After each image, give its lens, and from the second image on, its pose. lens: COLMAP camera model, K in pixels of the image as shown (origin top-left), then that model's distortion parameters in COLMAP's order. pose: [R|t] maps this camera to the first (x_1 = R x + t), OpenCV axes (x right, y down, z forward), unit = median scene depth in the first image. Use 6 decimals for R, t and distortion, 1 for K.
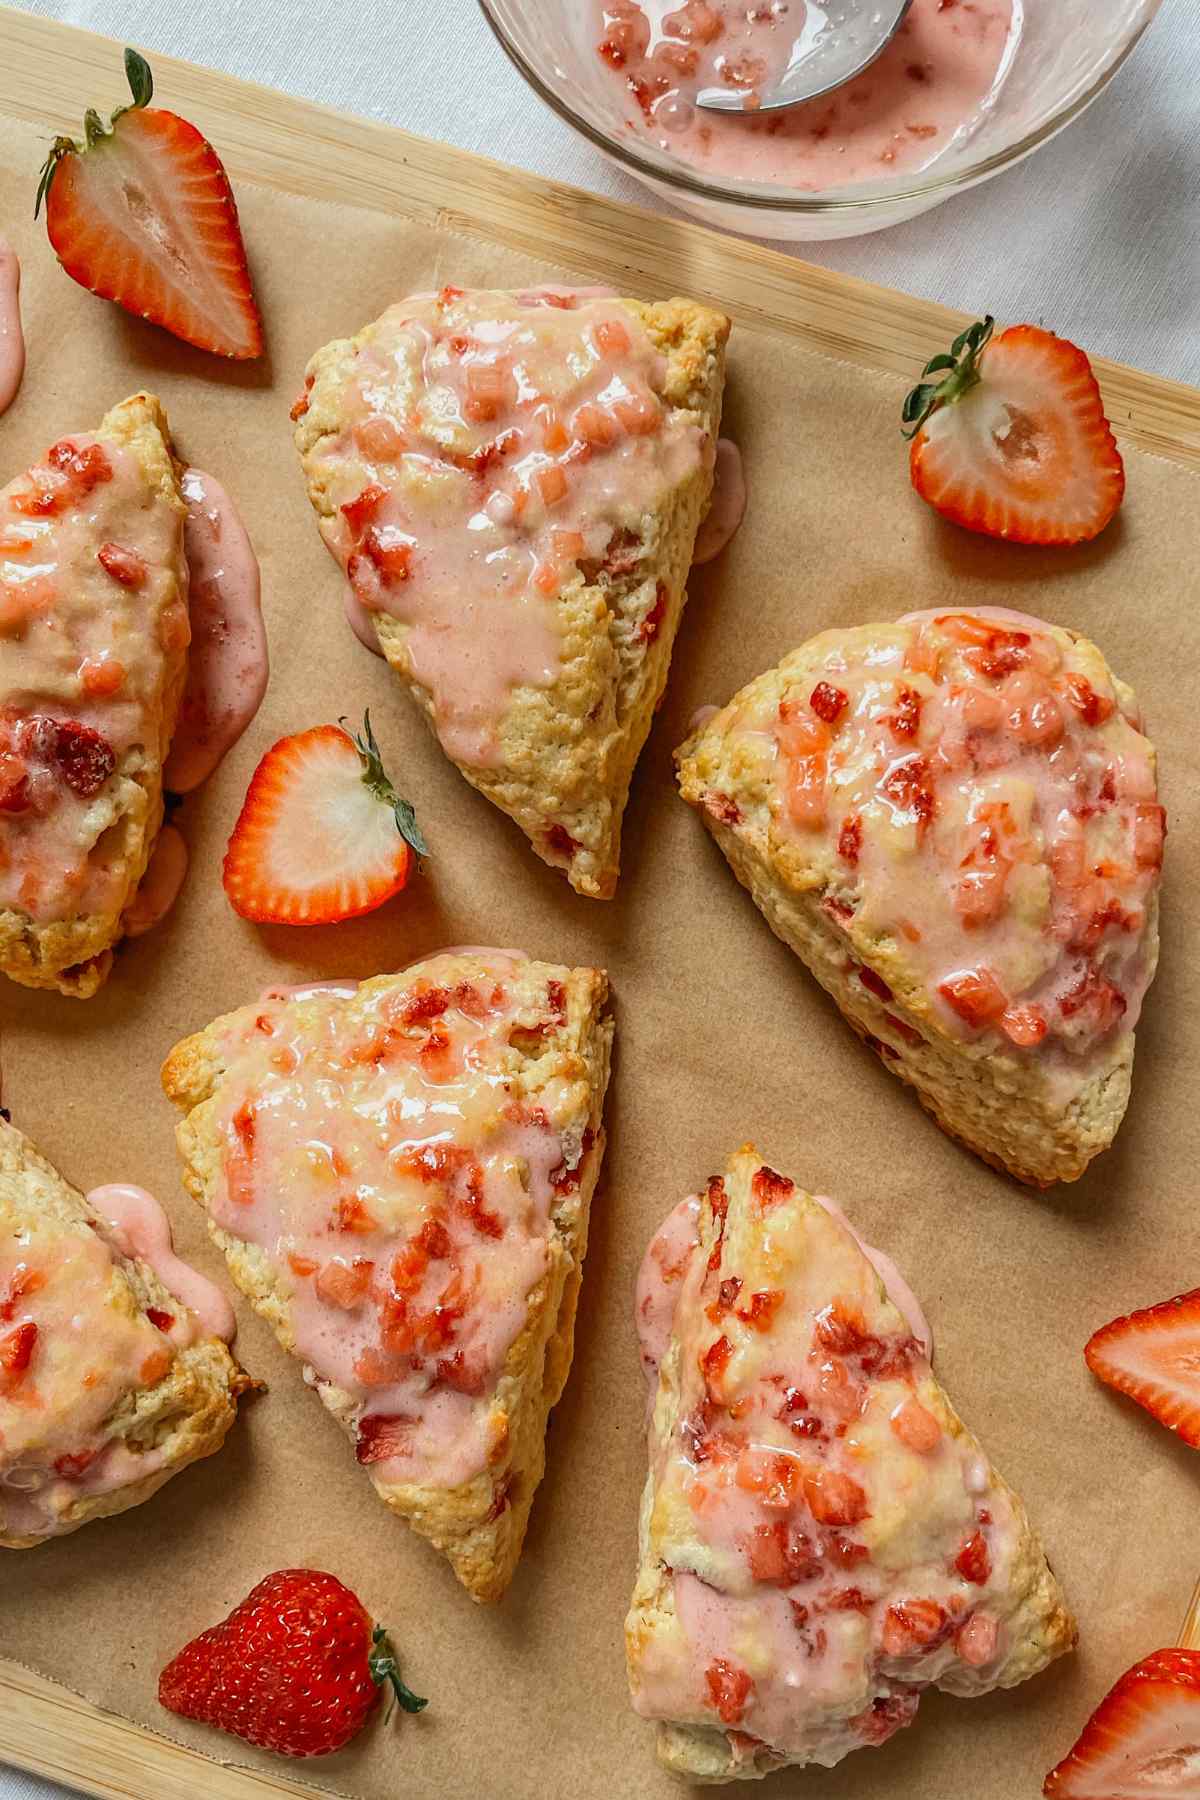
lens RADIAL K [[1598.2, 0, 601.5], [0, 1598.2, 963.4], [0, 0, 1]] dist [0.119143, -0.188637]
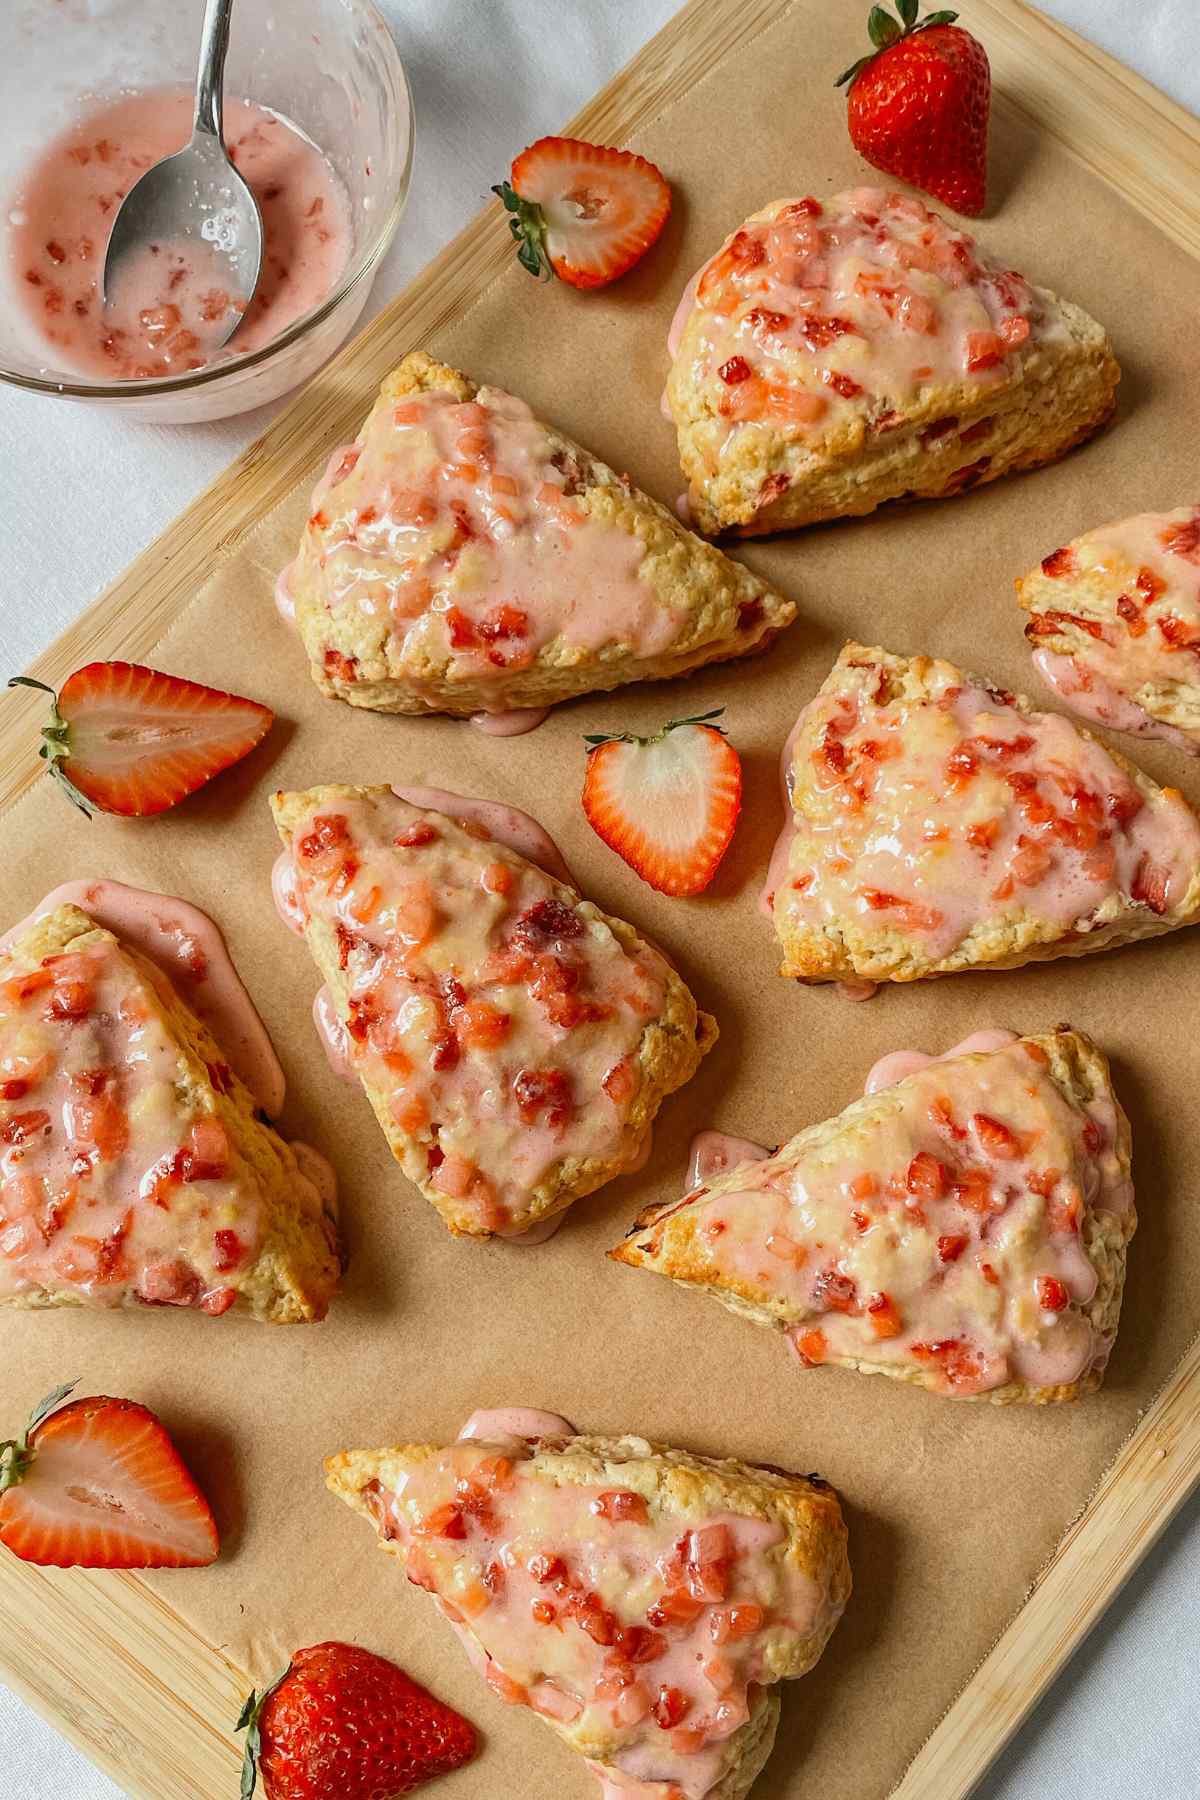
lens RADIAL K [[1588.9, 0, 741.2], [0, 1588.9, 905.9], [0, 0, 1]] dist [0.115103, -0.195022]
pose [[0.353648, -0.908490, 0.222662, -0.536917], [0.930783, 0.365363, 0.012392, -0.014136], [-0.092610, 0.202867, 0.974817, -0.187225]]
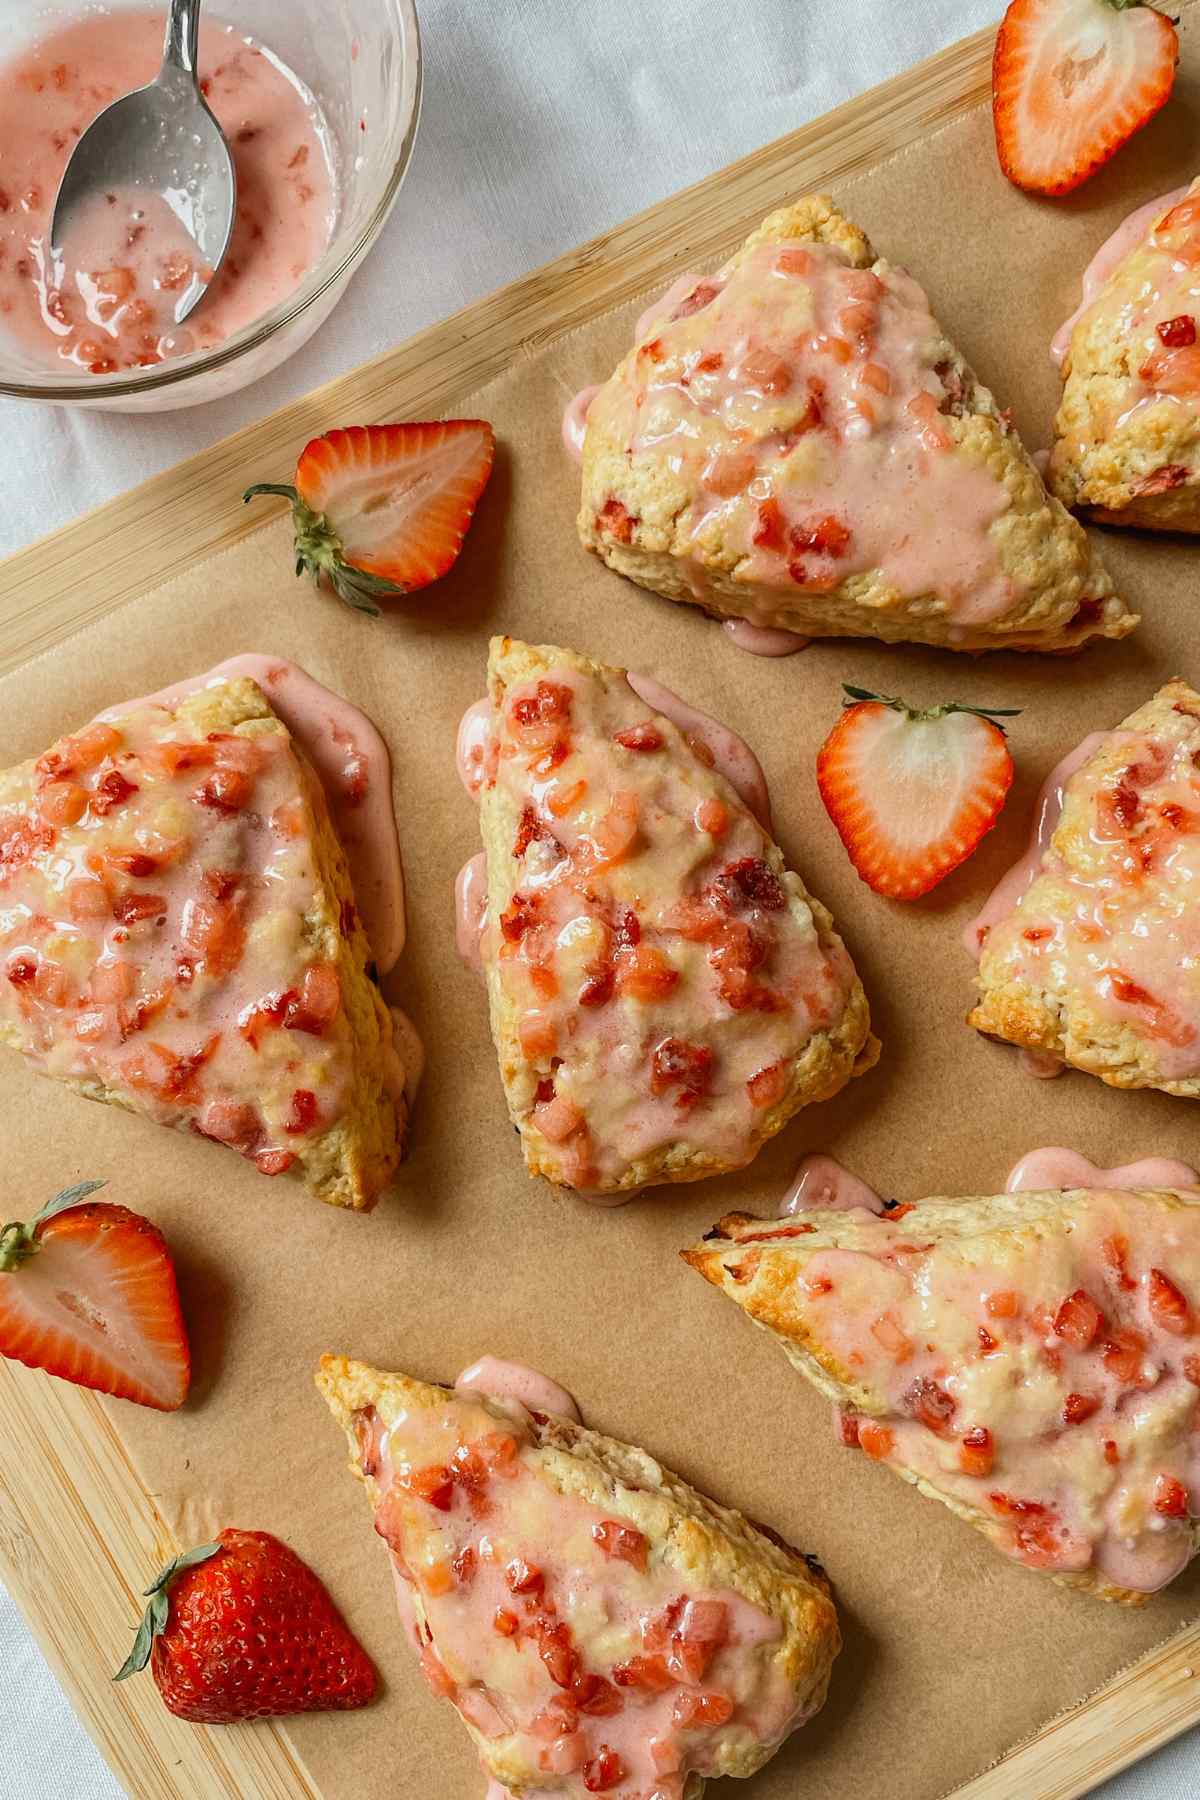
lens RADIAL K [[1476.3, 0, 600.0], [0, 1476.3, 900.0], [0, 0, 1]] dist [0.108015, -0.212457]
pose [[0.655981, -0.745719, 0.116584, -0.517618], [0.752061, 0.658869, -0.017212, -0.183475], [-0.063978, 0.098969, 0.993032, 0.047900]]
